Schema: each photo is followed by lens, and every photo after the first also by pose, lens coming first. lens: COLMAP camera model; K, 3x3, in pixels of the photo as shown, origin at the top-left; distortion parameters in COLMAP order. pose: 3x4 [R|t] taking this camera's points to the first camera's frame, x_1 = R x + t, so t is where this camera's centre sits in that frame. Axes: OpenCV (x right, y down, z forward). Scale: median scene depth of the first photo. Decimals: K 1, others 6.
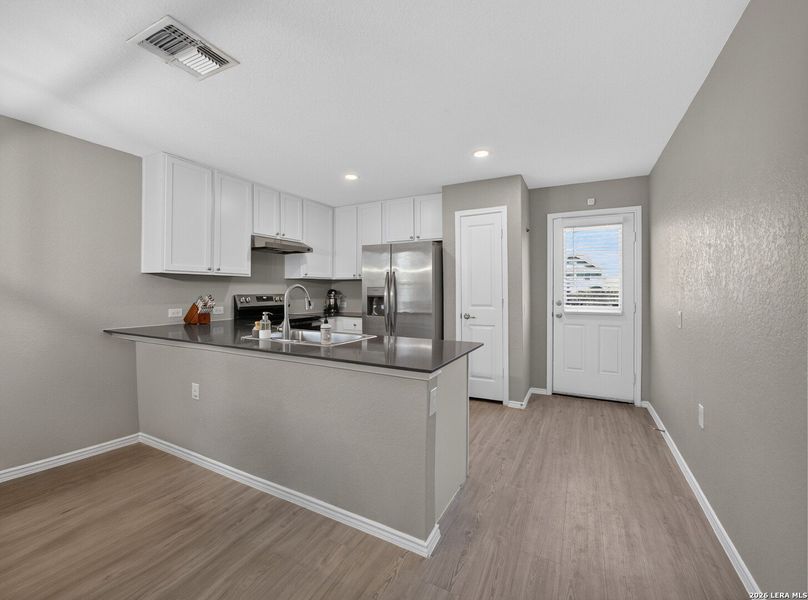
lens RADIAL K [[337.5, 0, 403.2], [0, 337.5, 286.7], [0, 0, 1]] dist [0.000018, -0.000027]
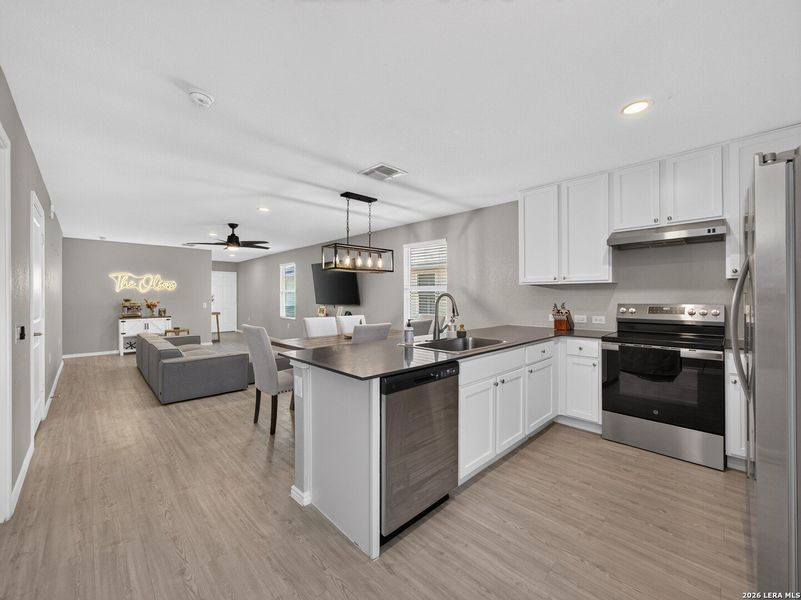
lens RADIAL K [[323.8, 0, 400.5], [0, 323.8, 300.0], [0, 0, 1]] dist [-0.028308, 0.000043]
pose [[-0.312823, 0.007915, -0.949779, 0.479283], [0.012286, 0.999915, 0.004287, 0.004134], [0.949732, -0.010328, -0.312893, 0.761193]]
